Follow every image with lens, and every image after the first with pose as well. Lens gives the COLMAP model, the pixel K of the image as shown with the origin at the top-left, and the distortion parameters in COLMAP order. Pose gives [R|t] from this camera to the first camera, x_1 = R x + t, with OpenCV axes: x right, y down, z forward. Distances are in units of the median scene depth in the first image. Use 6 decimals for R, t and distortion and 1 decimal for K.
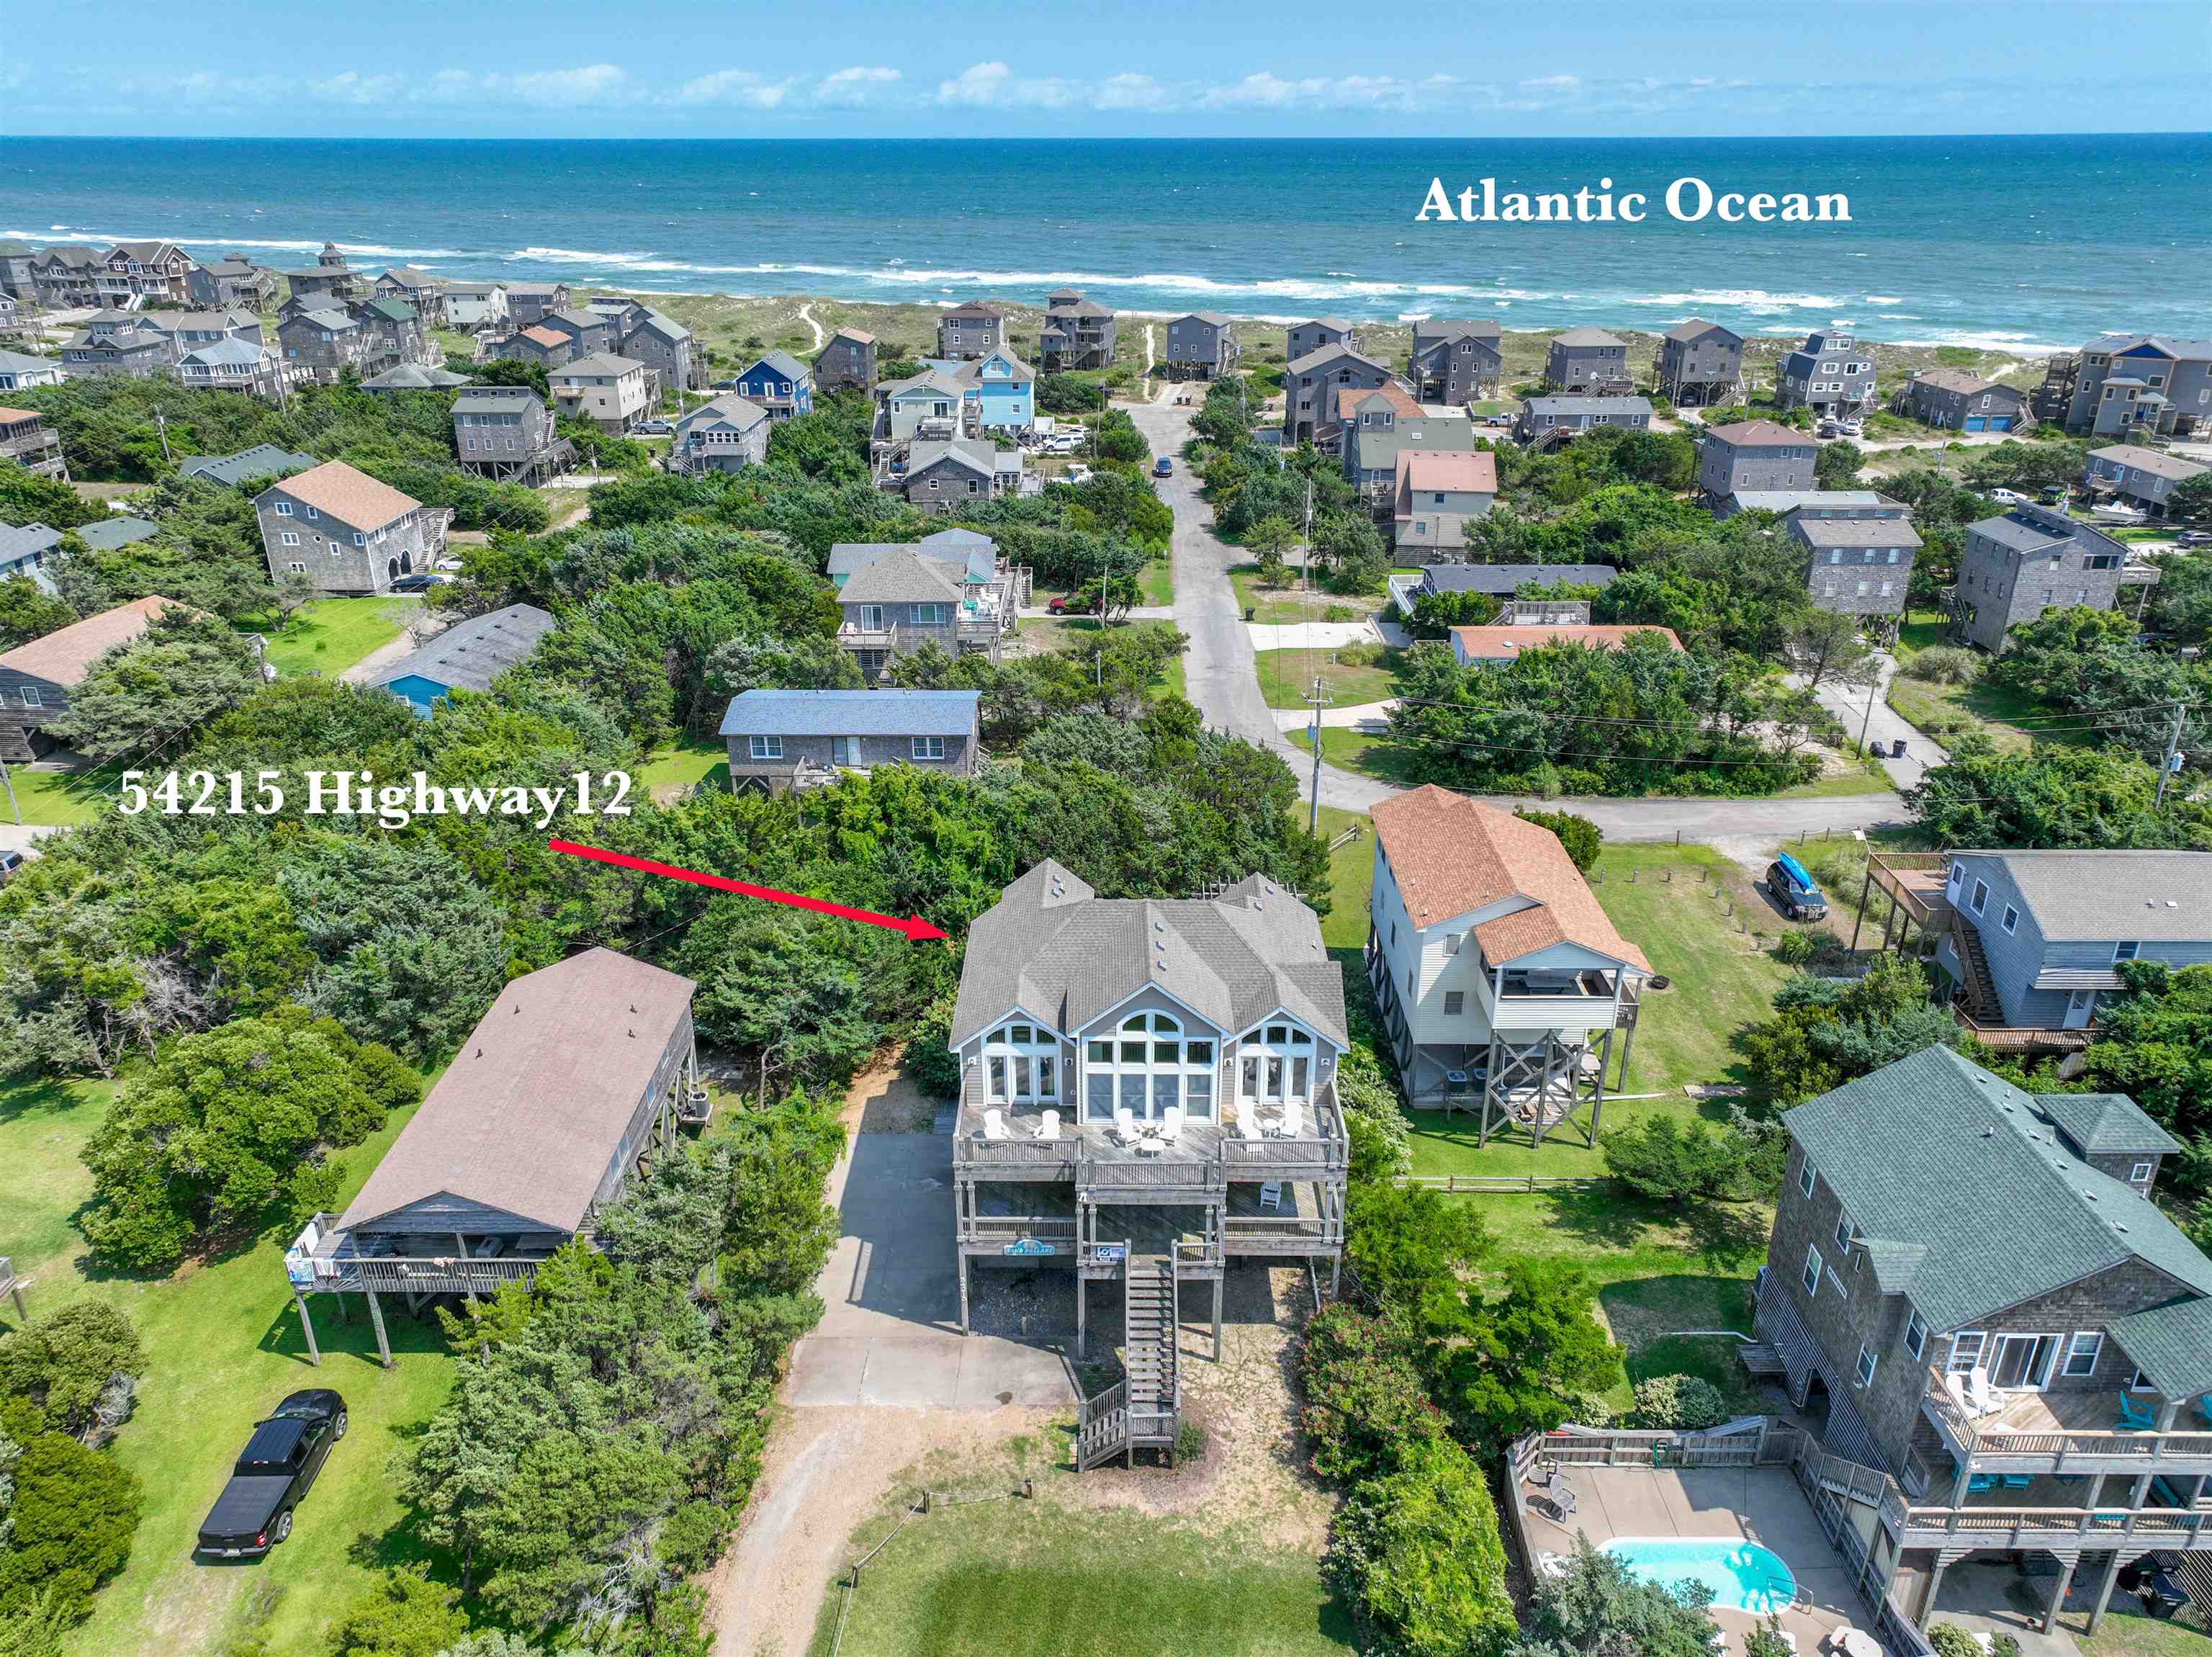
lens RADIAL K [[1546.5, 0, 1107.4], [0, 1546.5, 821.0], [0, 0, 1]] dist [0.000292, 0.009804]
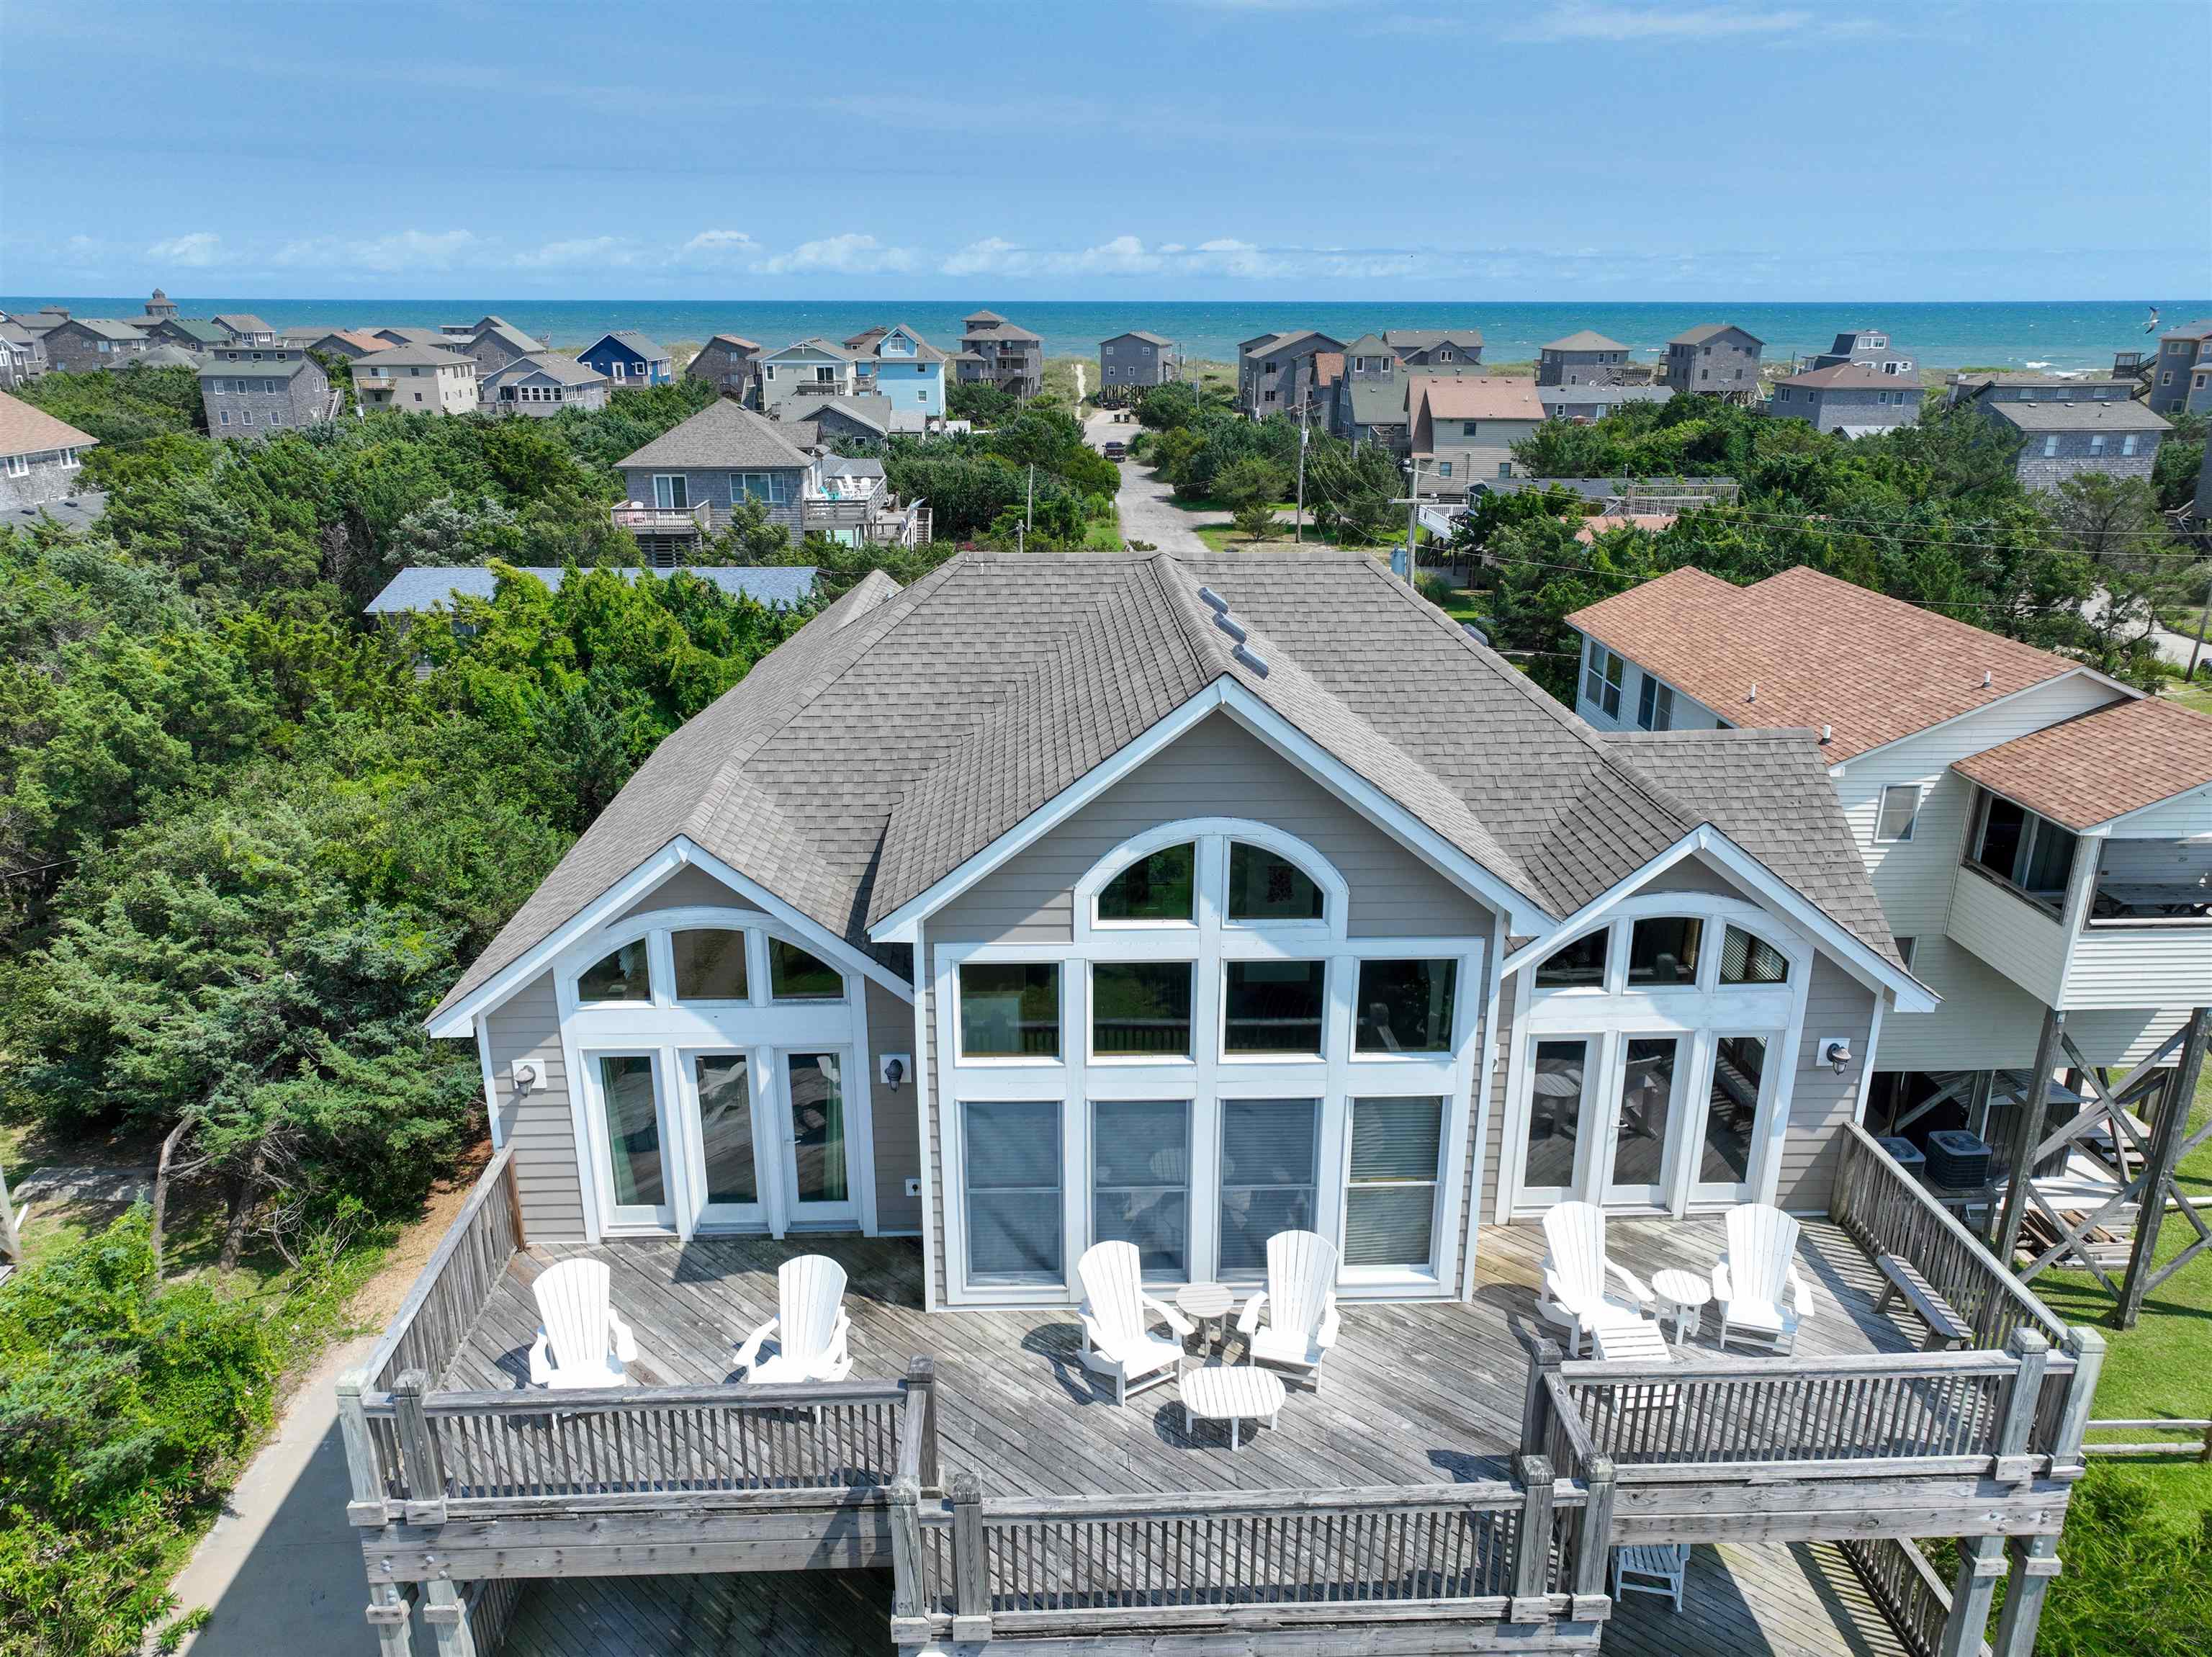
lens RADIAL K [[1546.5, 0, 1107.4], [0, 1546.5, 821.0], [0, 0, 1]] dist [0.000292, 0.009804]
pose [[0.998931, -0.011528, 0.044776, 0.000218], [0.015614, 0.995635, -0.092015, 0.106894], [-0.043520, 0.092616, 0.994750, 0.563222]]
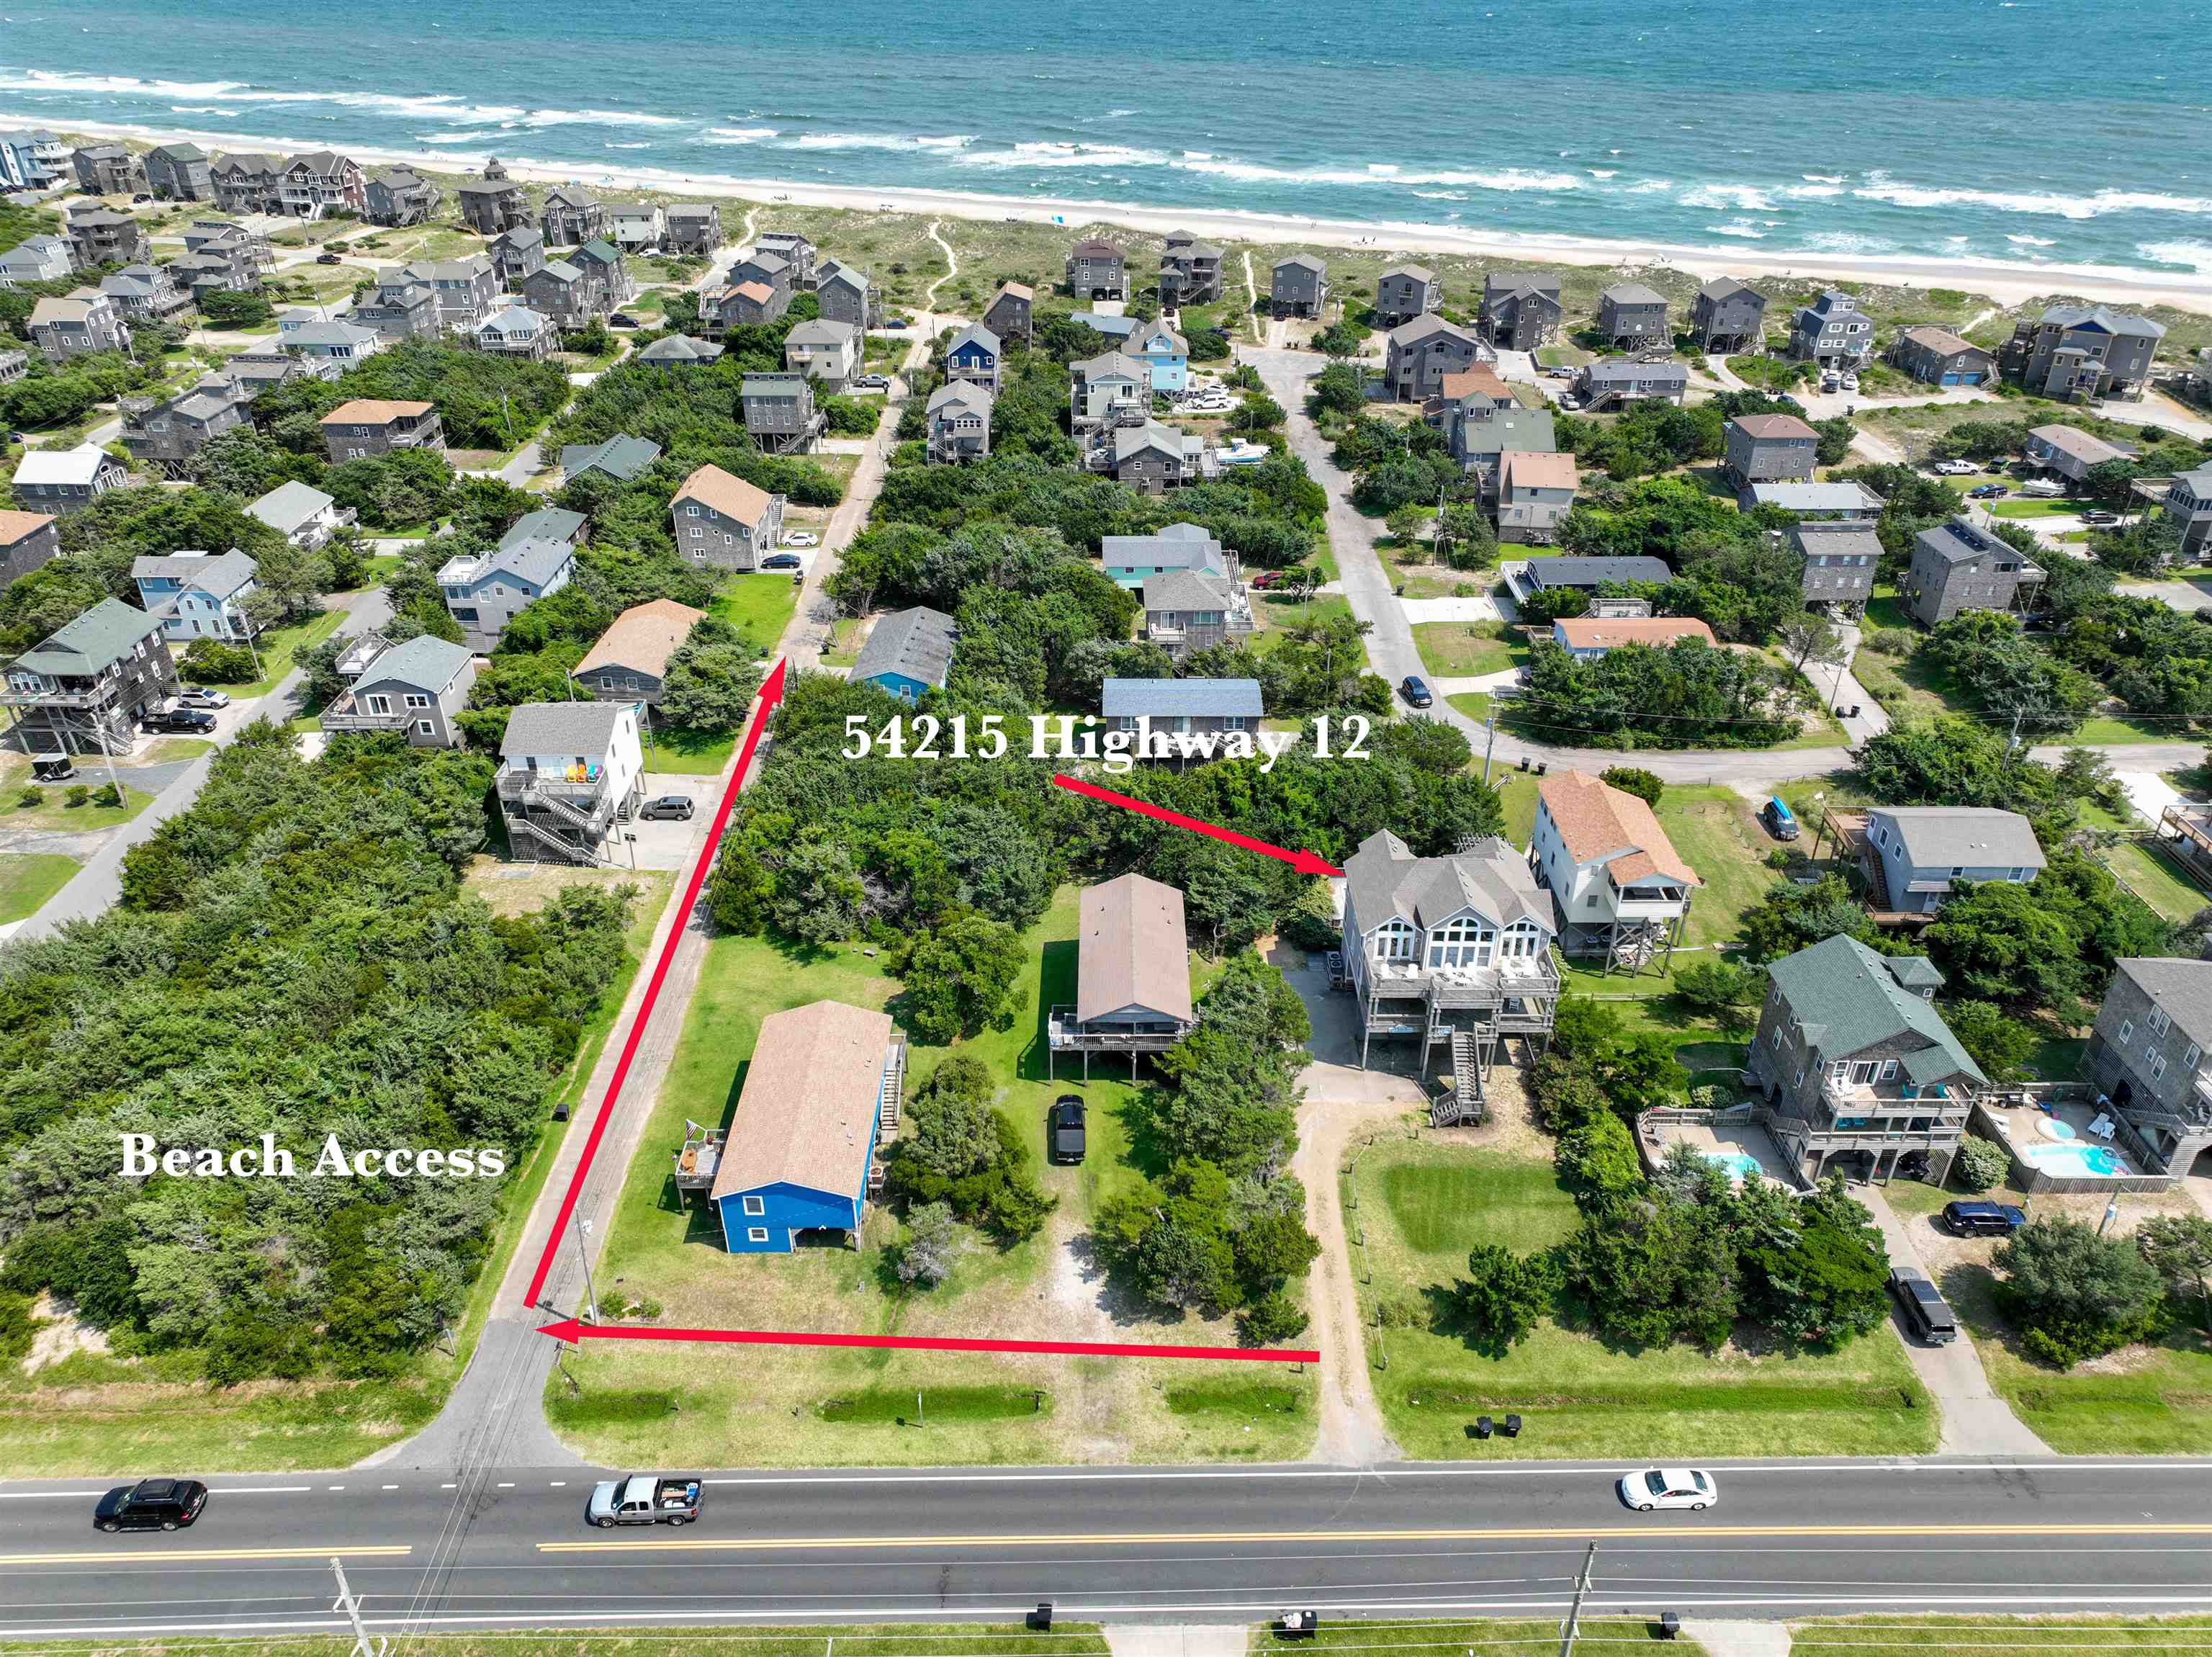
lens RADIAL K [[1546.5, 0, 1107.4], [0, 1546.5, 821.0], [0, 0, 1]] dist [0.000292, 0.009804]
pose [[0.999985, -0.002634, 0.004829, -0.342932], [0.002013, 0.992230, 0.124405, -0.196433], [-0.005119, -0.124393, 0.992220, -0.772267]]
